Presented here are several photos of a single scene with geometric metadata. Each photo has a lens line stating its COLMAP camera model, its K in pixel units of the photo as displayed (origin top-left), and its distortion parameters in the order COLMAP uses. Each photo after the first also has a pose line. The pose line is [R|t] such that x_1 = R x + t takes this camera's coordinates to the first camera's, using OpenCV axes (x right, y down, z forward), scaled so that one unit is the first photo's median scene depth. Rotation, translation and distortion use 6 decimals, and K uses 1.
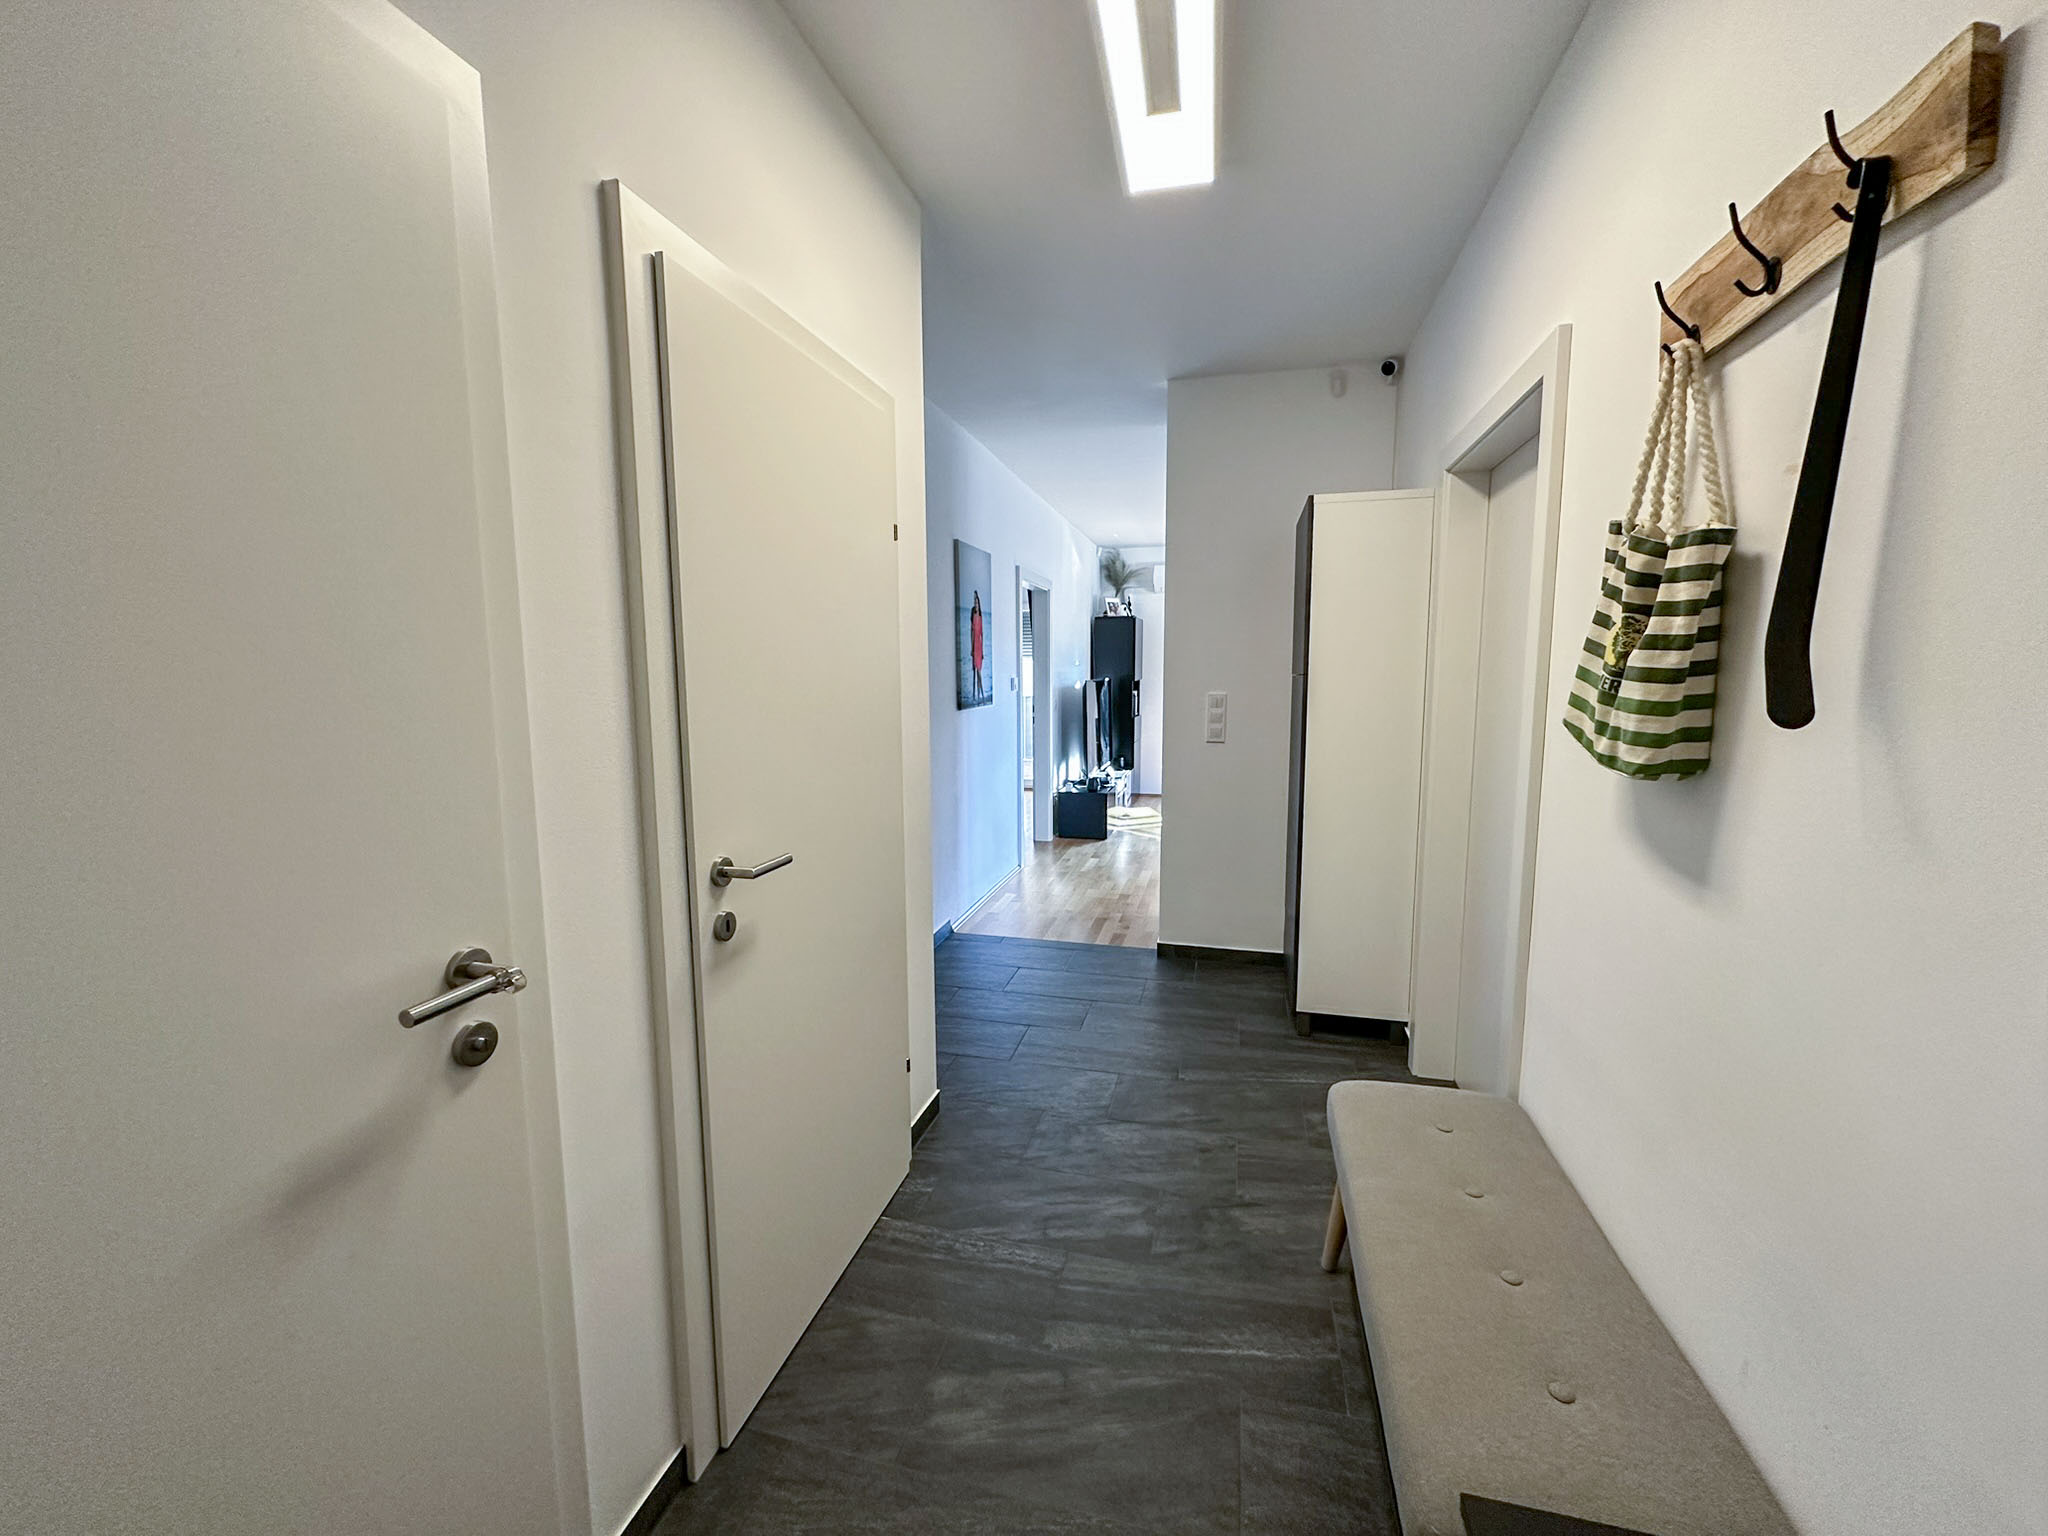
lens RADIAL K [[816.4, 0, 1023.9], [0, 816.4, 765.2], [0, 0, 1]] dist [-0.006257, 0.002995]
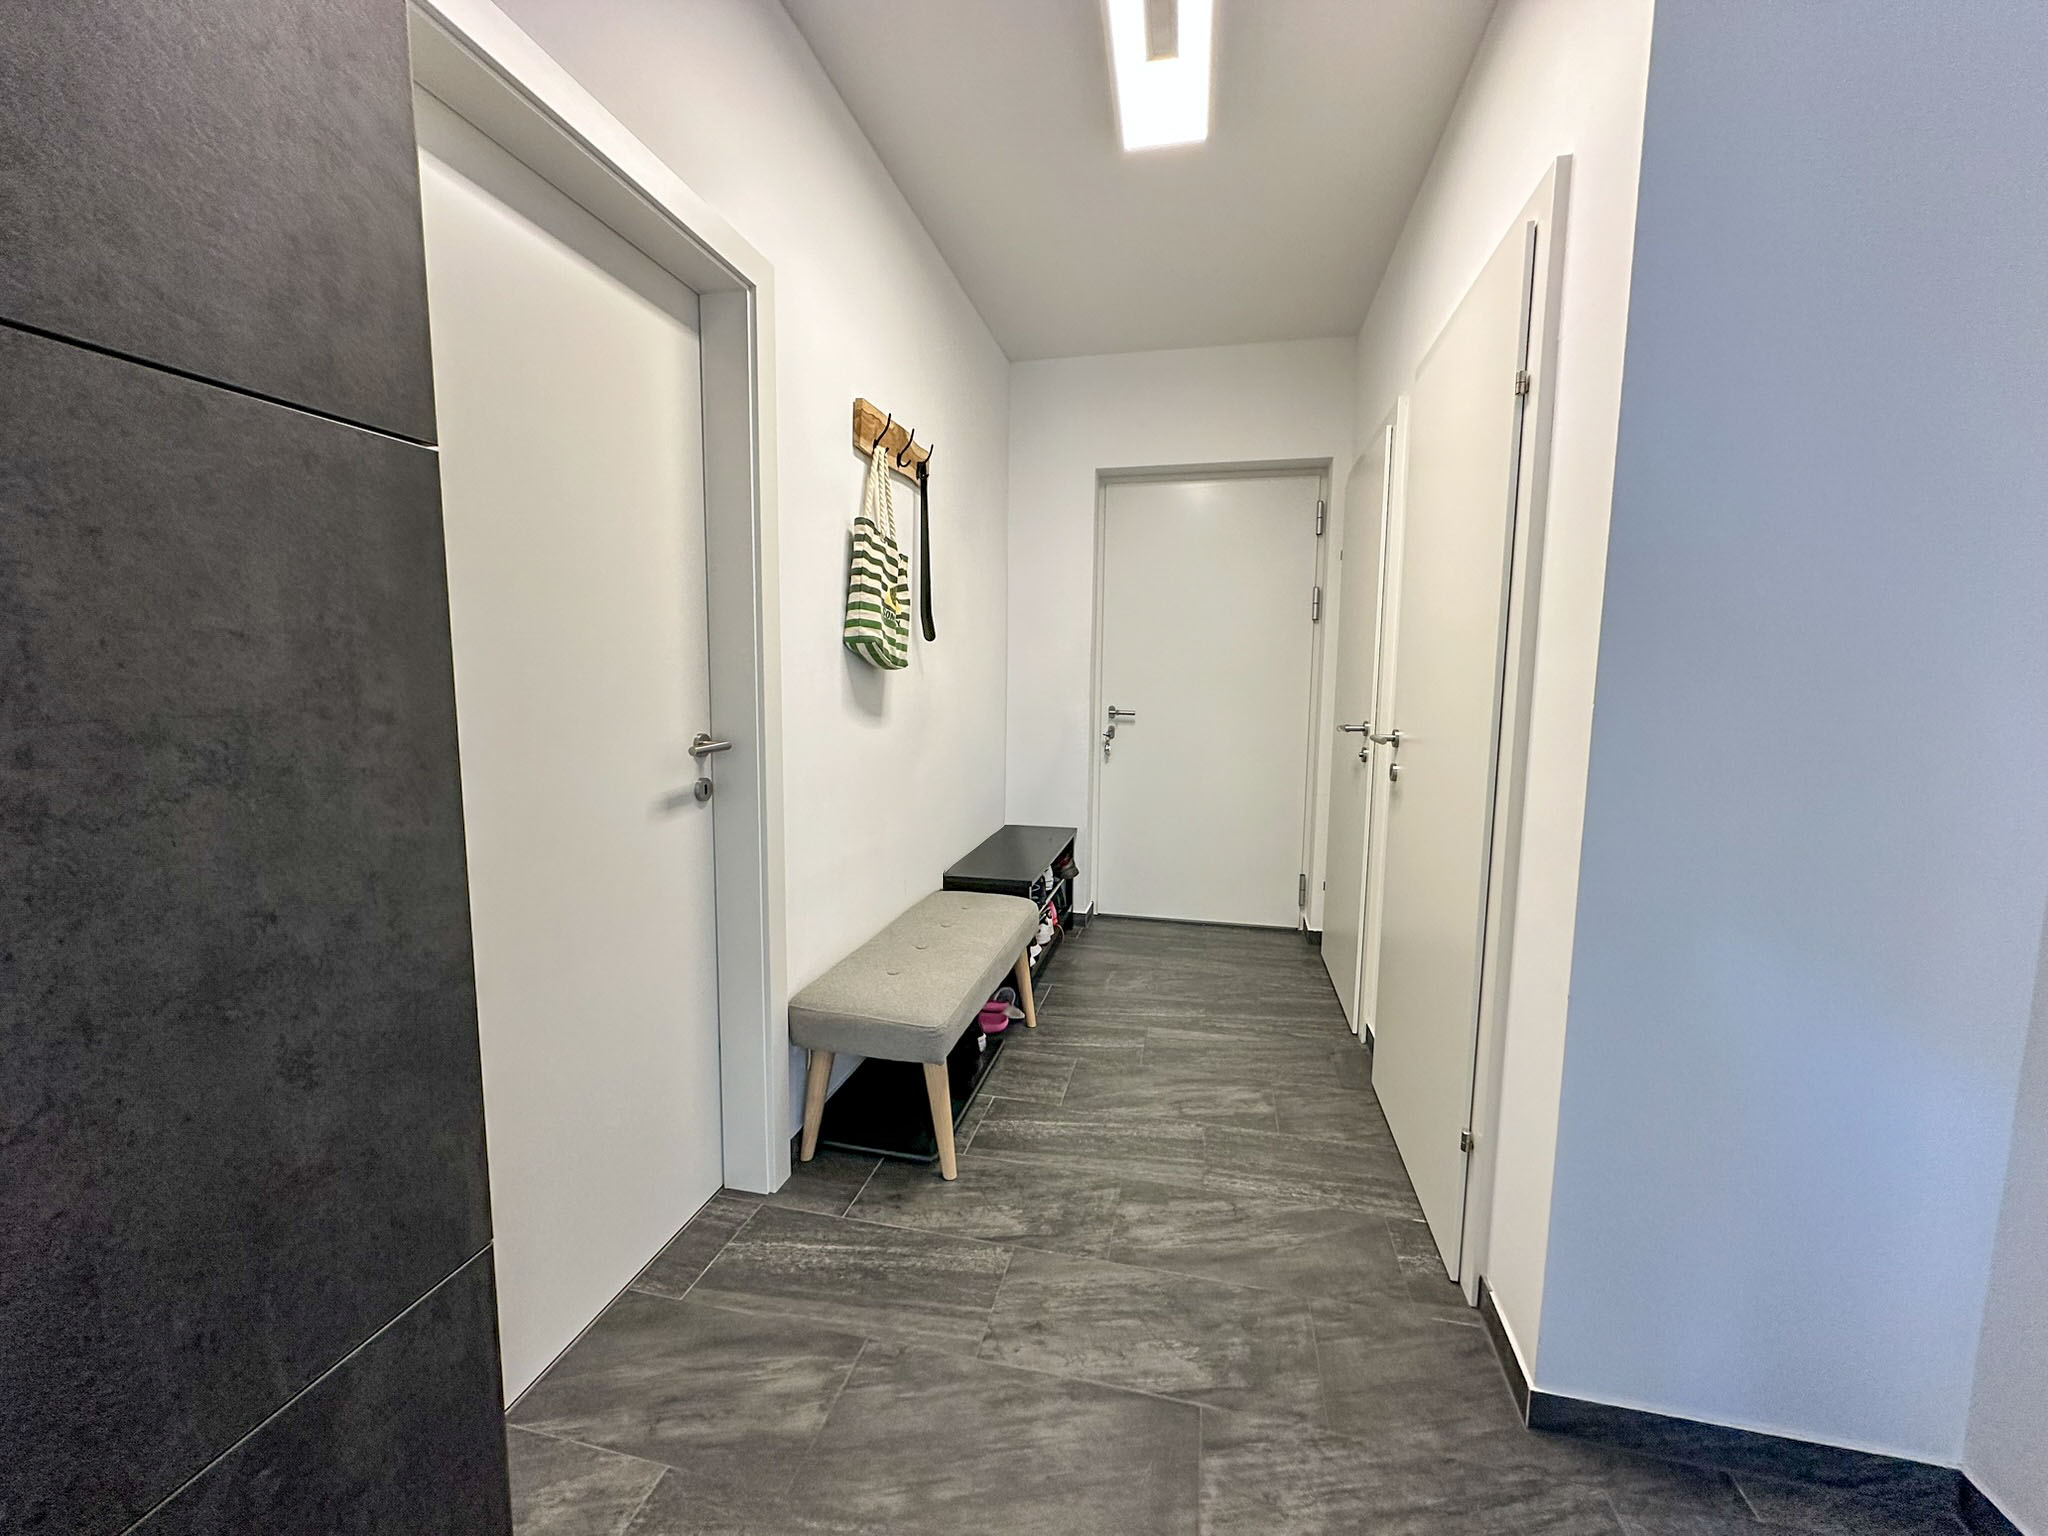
lens RADIAL K [[816.4, 0, 1023.9], [0, 816.4, 765.2], [0, 0, 1]] dist [-0.006257, 0.002995]
pose [[-0.999499, -0.005780, -0.031112, 0.305846], [-0.012516, 0.975215, 0.220904, -0.121779], [0.029064, 0.221183, -0.974799, 1.844002]]
